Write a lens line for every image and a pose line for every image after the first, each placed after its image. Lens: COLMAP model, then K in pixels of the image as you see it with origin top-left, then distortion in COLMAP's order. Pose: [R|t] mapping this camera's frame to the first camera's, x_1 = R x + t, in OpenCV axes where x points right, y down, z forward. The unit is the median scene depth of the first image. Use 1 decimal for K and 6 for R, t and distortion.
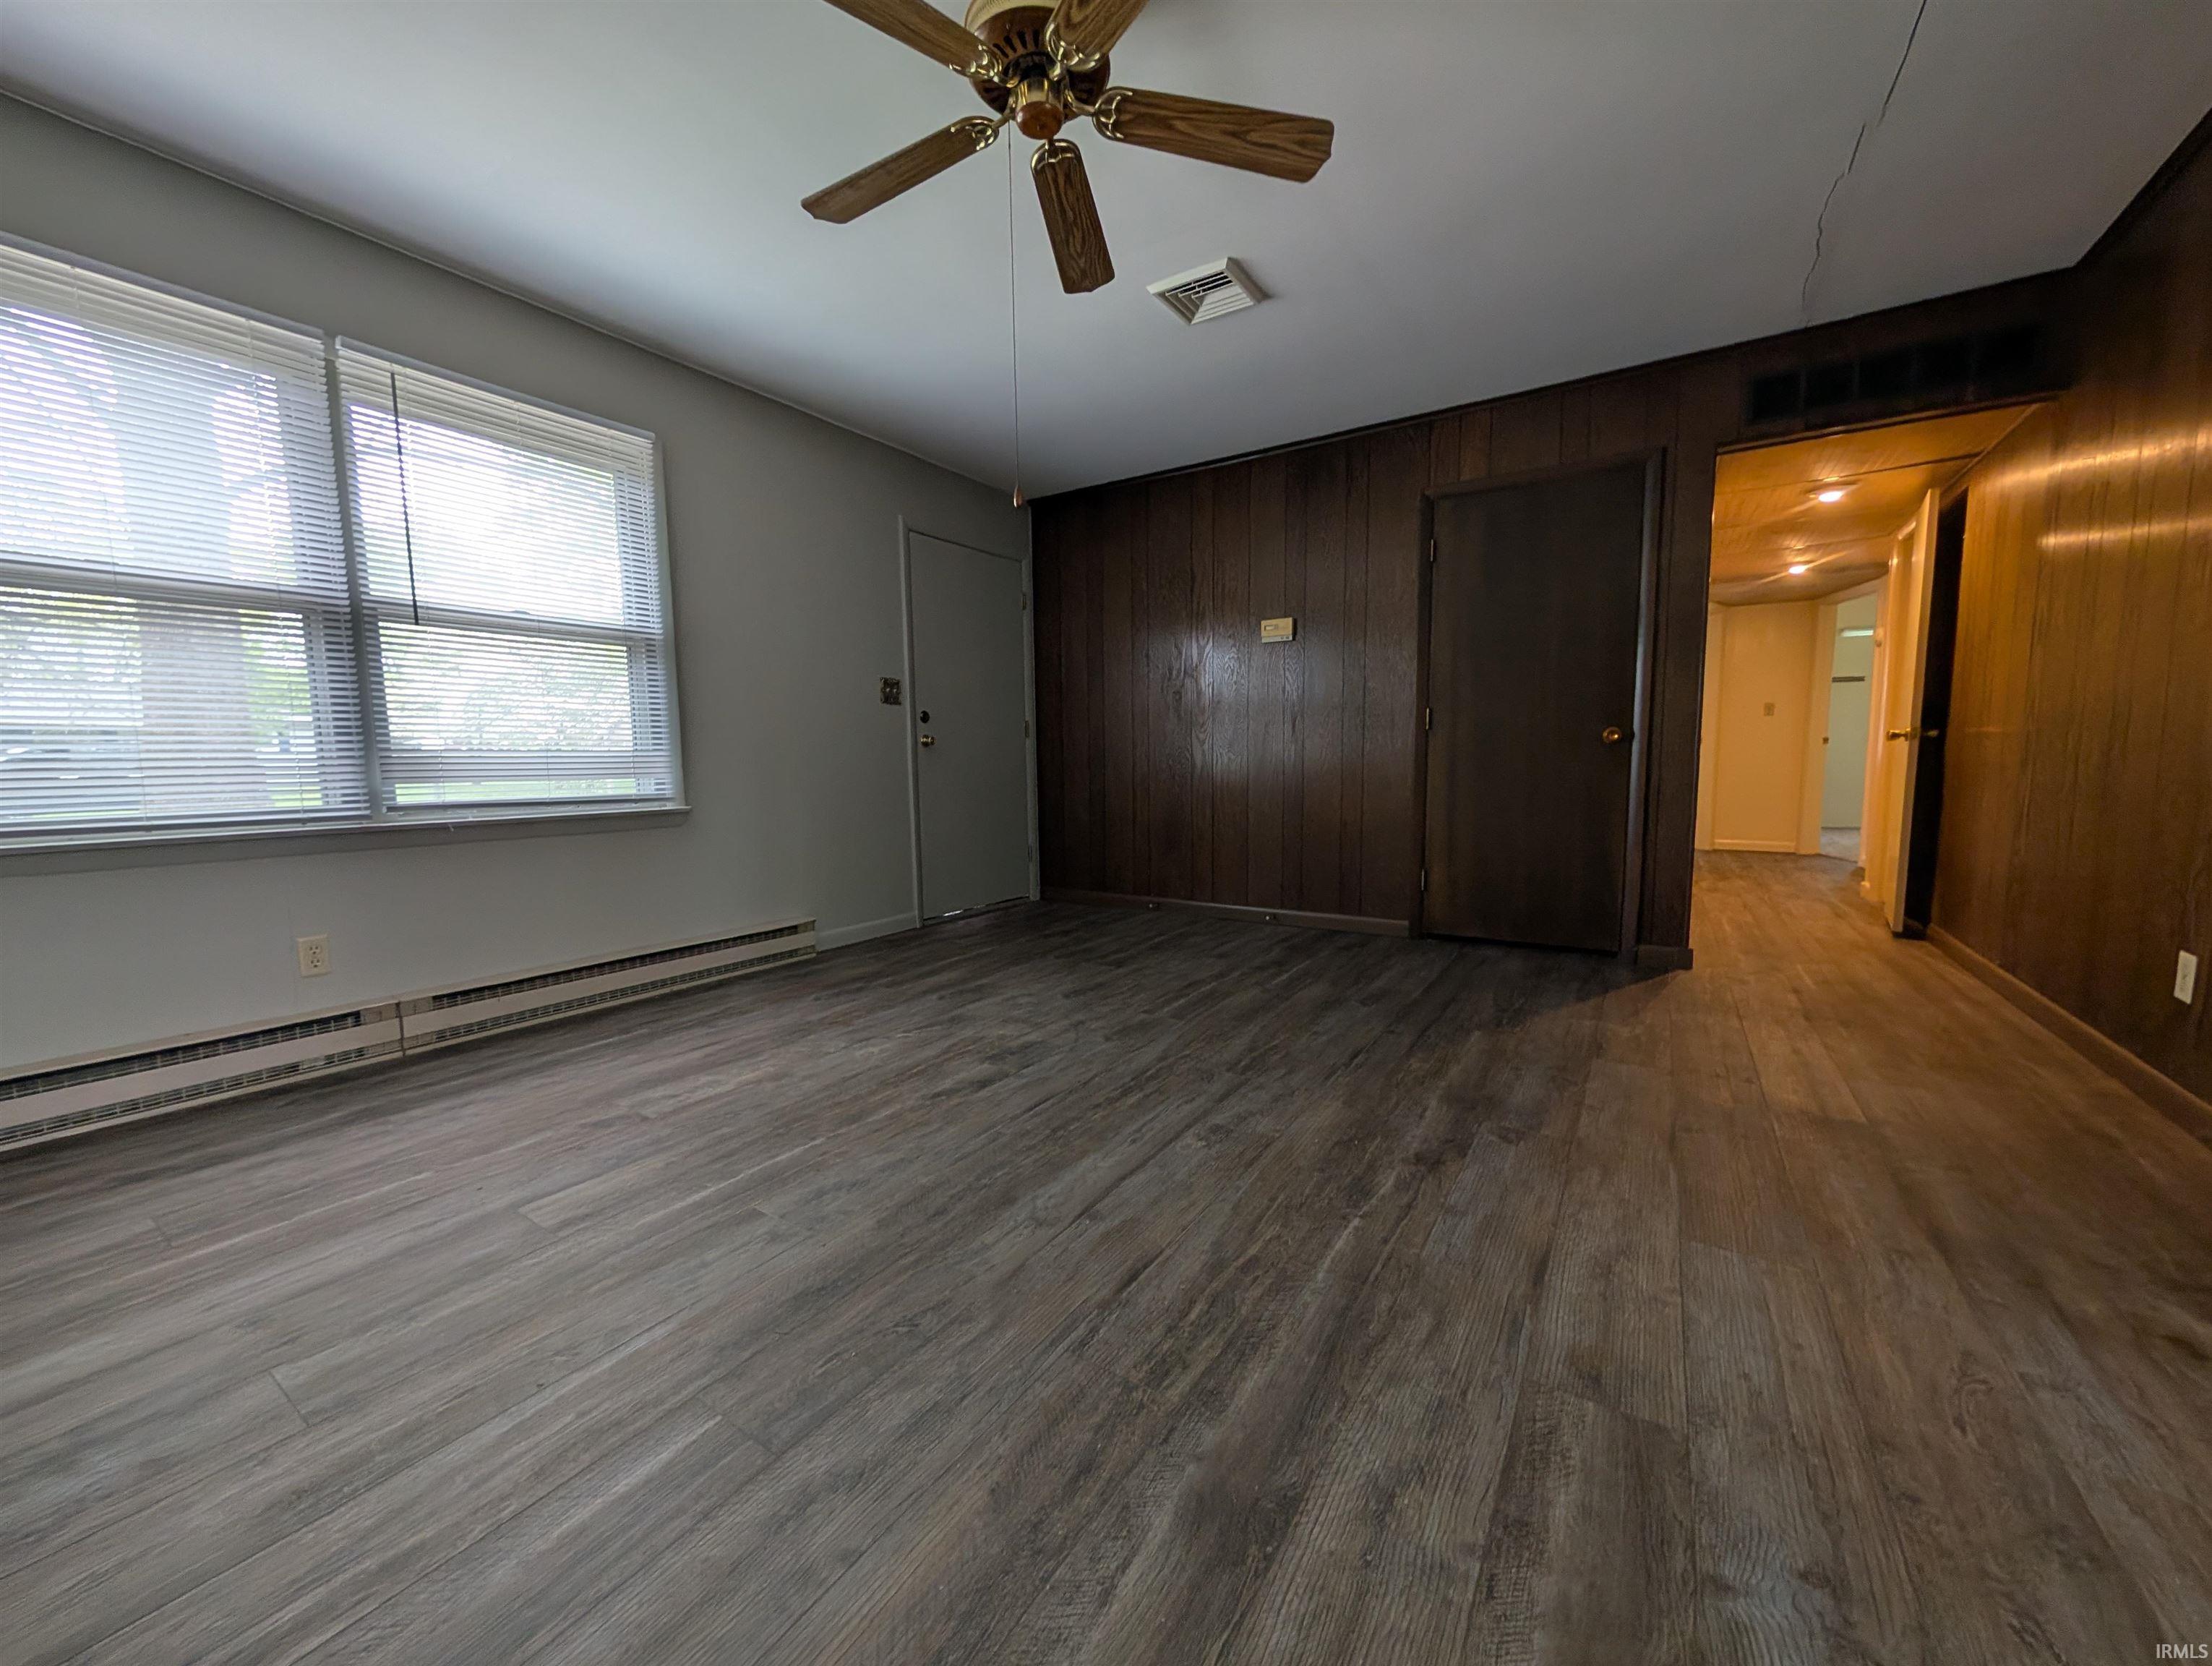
lens RADIAL K [[838.2, 0, 1106.0], [0, 838.2, 833.0], [0, 0, 1]] dist [0.000264, 0.000088]
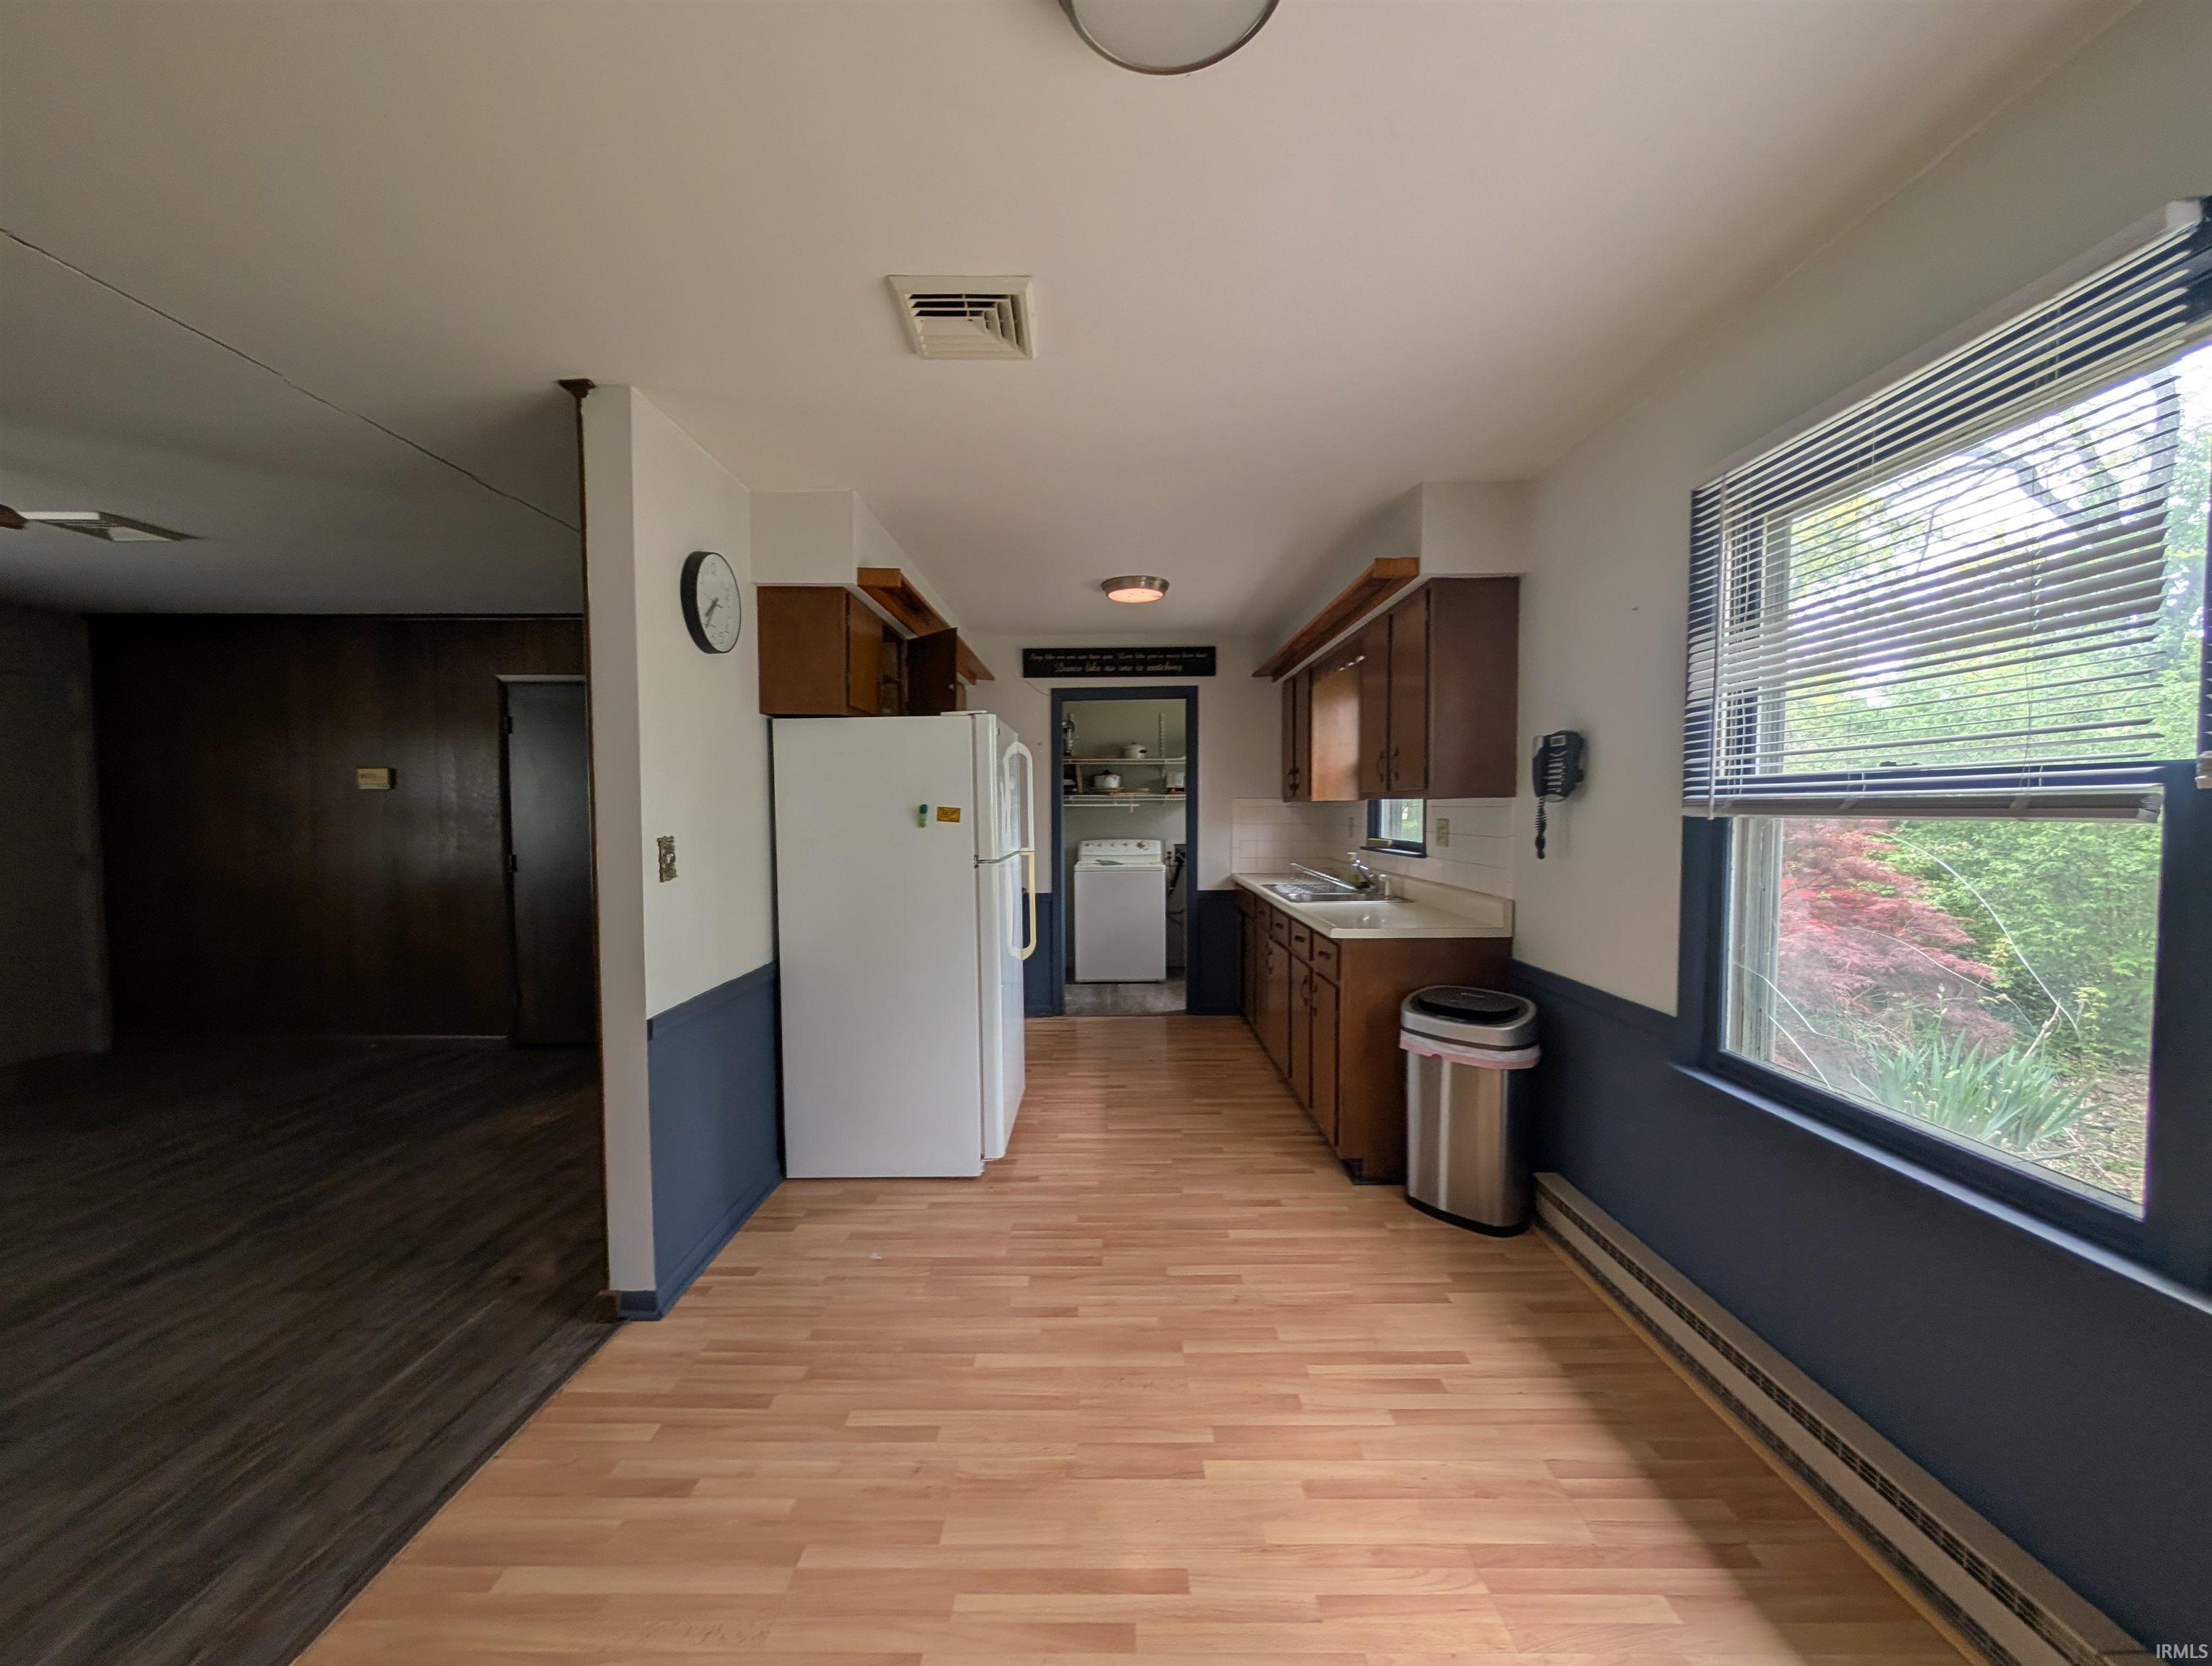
lens RADIAL K [[838.2, 0, 1106.0], [0, 838.2, 833.0], [0, 0, 1]] dist [0.000264, 0.000088]
pose [[0.841642, -0.007672, 0.539981, 0.582235], [0.040813, 0.997943, -0.049435, -0.110132], [-0.538492, 0.063645, 0.840224, -0.587569]]
